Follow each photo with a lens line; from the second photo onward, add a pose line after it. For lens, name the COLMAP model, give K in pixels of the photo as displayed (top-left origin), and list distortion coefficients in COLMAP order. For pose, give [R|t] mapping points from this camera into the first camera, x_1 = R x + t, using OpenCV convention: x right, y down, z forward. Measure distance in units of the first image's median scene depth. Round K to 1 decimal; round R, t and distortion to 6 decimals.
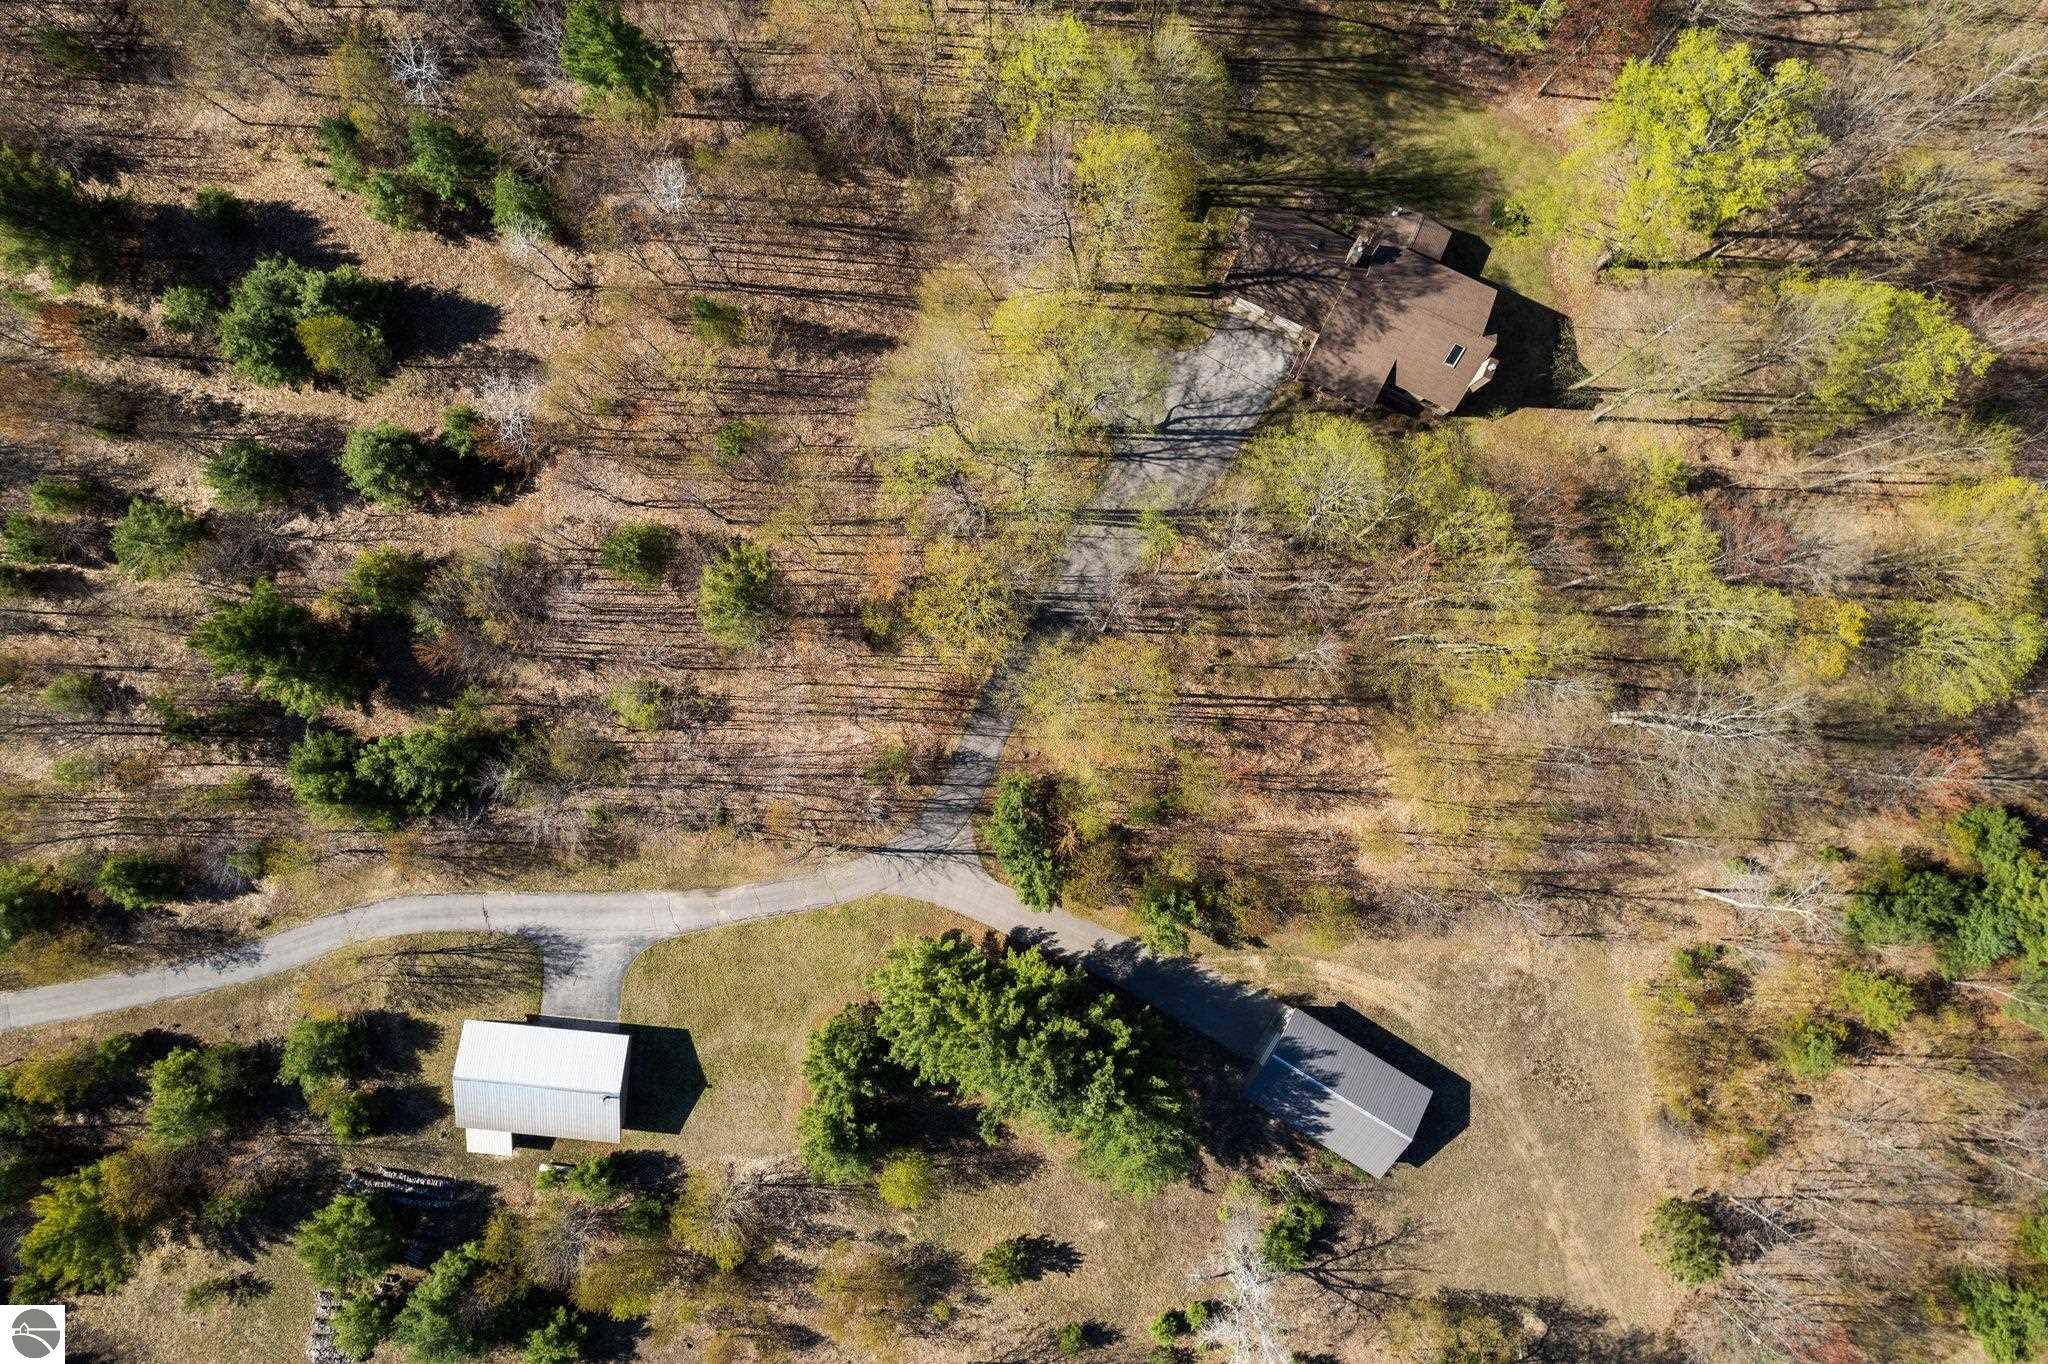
lens RADIAL K [[1308.9, 0, 1027.1], [0, 1308.9, 681.3], [0, 0, 1]] dist [-0.024415, -0.001047]
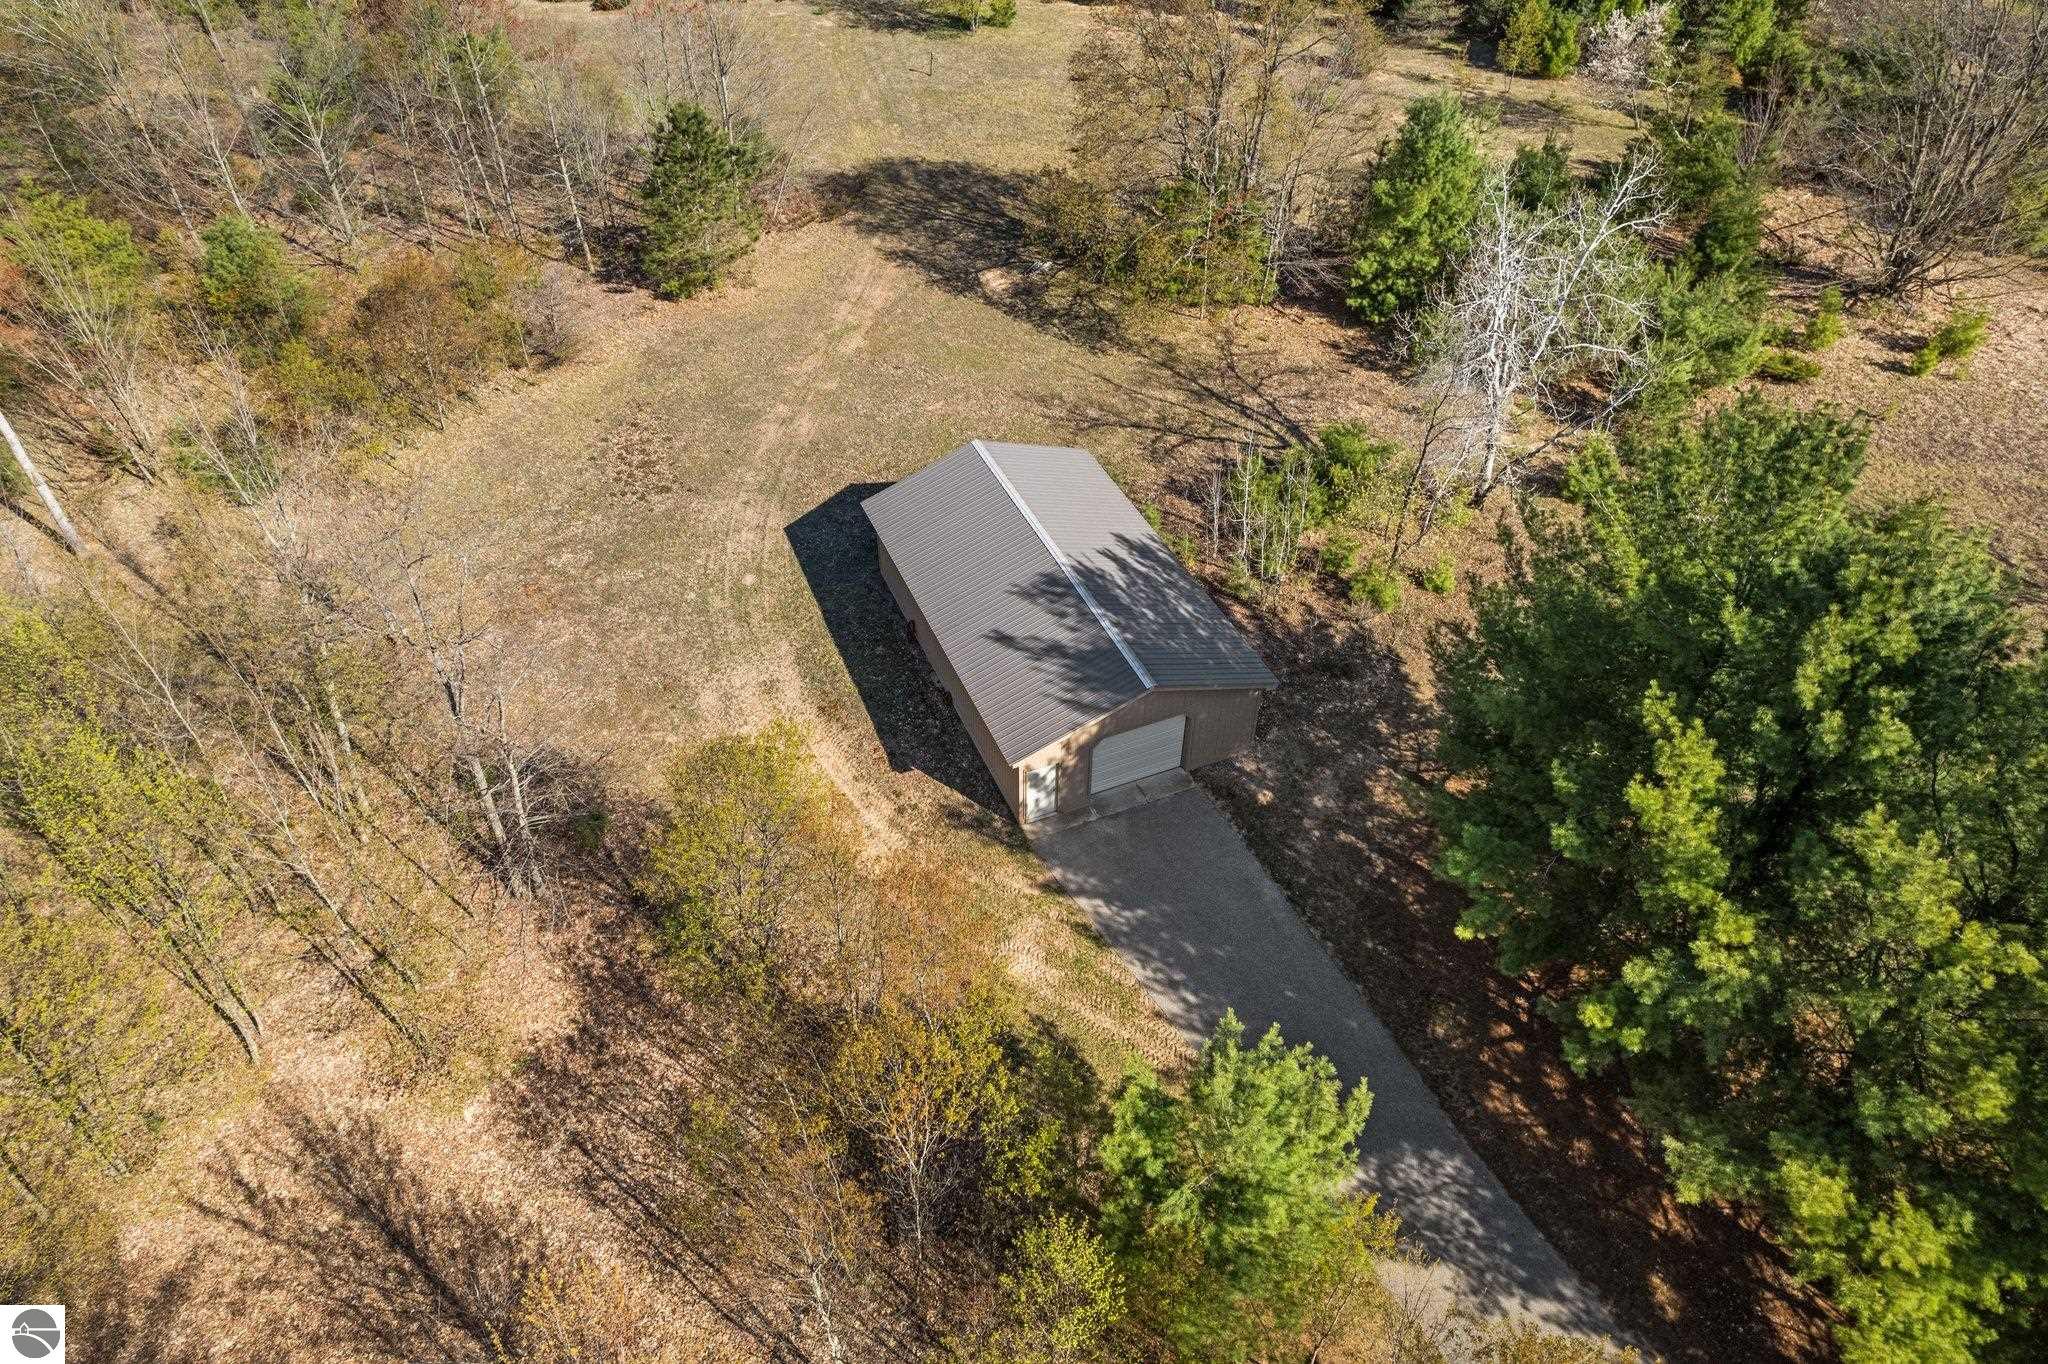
lens RADIAL K [[1308.9, 0, 1023.4], [0, 1308.9, 682.9], [0, 0, 1]] dist [-0.024415, -0.001047]
pose [[-0.813840, -0.400417, 0.421106, 0.069676], [0.580883, -0.541291, 0.607931, 0.060391], [-0.015485, 0.739372, 0.673120, 0.740322]]
